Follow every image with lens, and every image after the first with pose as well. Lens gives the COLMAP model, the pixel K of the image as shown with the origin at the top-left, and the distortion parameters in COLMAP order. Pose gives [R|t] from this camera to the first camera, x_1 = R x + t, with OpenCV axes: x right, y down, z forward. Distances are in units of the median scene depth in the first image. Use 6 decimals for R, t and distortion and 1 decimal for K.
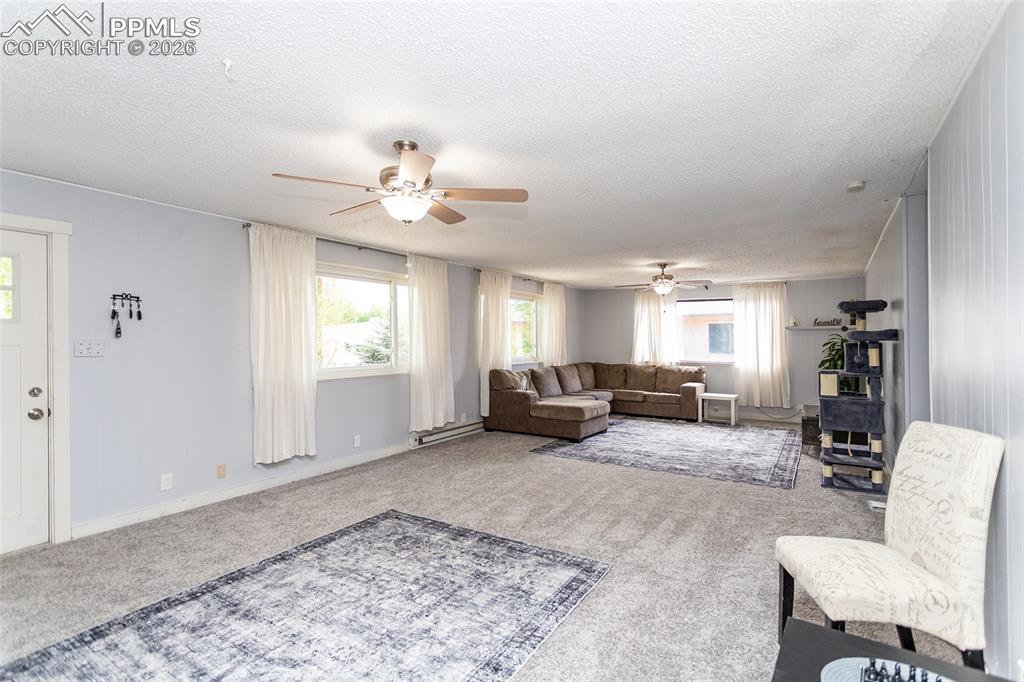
lens RADIAL K [[489.8, 0, 506.6], [0, 489.8, 341.4], [0, 0, 1]] dist [-0.000493, 0.000876]
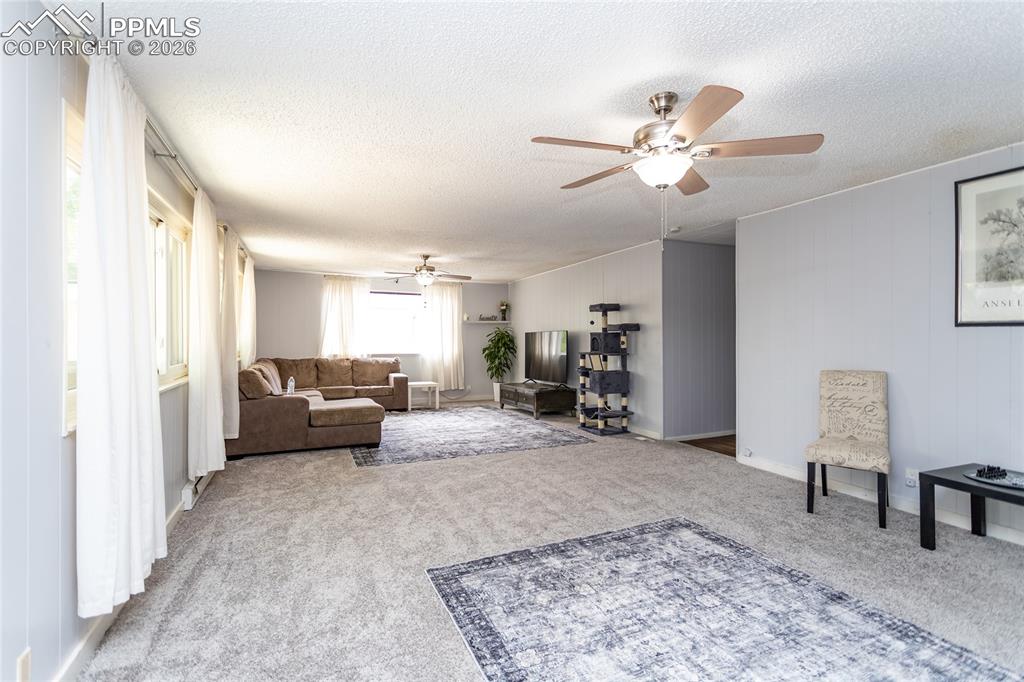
lens RADIAL K [[489.8, 0, 511.2], [0, 489.8, 335.3], [0, 0, 1]] dist [-0.000493, 0.000876]
pose [[0.538836, -0.000057, 0.842411, -0.892152], [0.001878, 0.999998, -0.001134, 0.017036], [-0.842408, 0.002193, 0.538835, 0.628880]]
